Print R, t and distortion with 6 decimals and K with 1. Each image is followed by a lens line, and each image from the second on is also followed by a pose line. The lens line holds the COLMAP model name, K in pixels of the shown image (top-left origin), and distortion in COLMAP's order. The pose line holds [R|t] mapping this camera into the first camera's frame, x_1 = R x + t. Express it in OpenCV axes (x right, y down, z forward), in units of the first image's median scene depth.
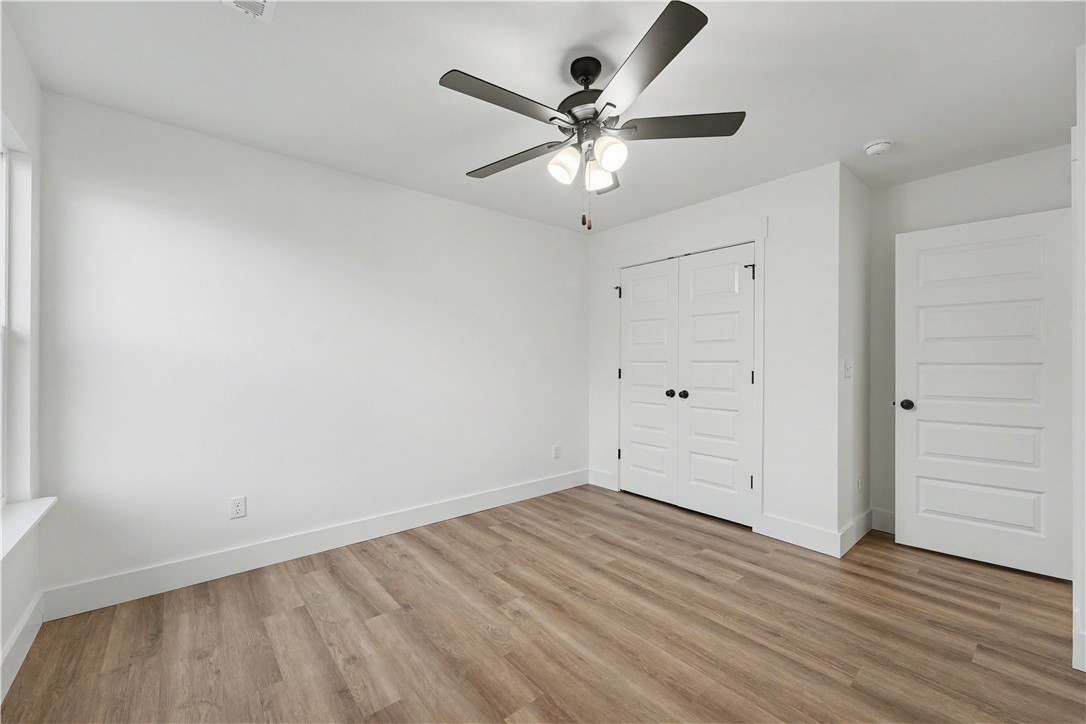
lens RADIAL K [[441.3, 0, 540.0], [0, 441.3, 364.0], [0, 0, 1]] dist [0.008027, -0.000237]
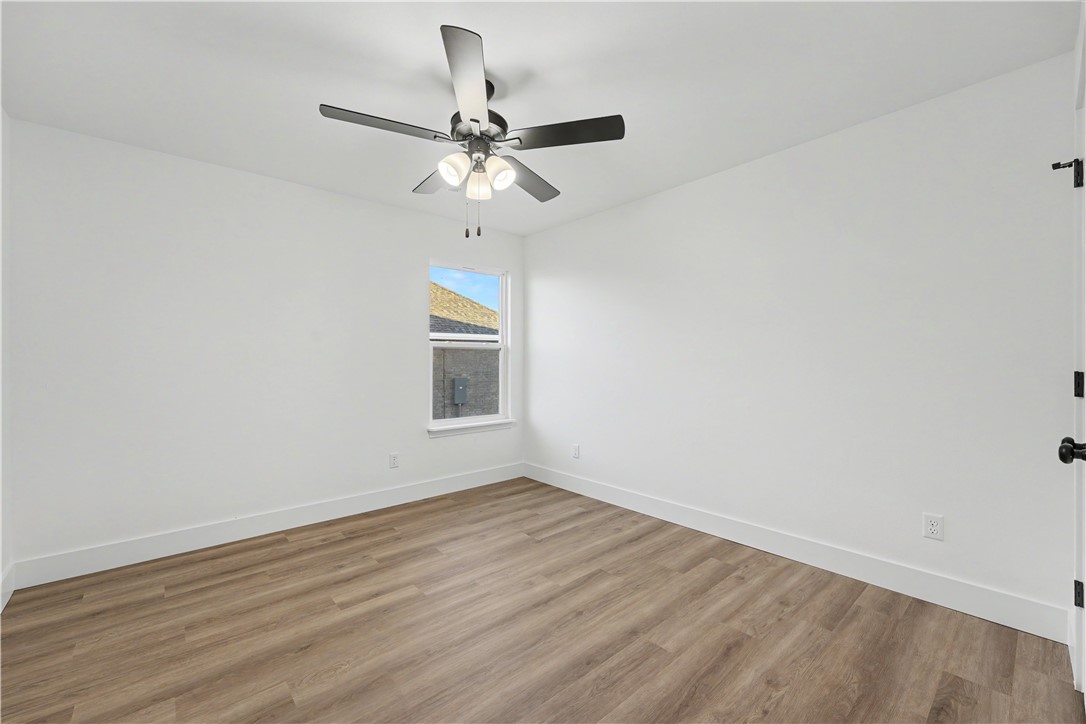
lens RADIAL K [[441.3, 0, 540.0], [0, 441.3, 364.0], [0, 0, 1]] dist [0.008027, -0.000237]
pose [[0.021945, 0.002980, -0.999755, 0.772435], [-0.002613, 0.999992, 0.002923, 0.009182], [0.999756, 0.002549, 0.021953, 0.735409]]
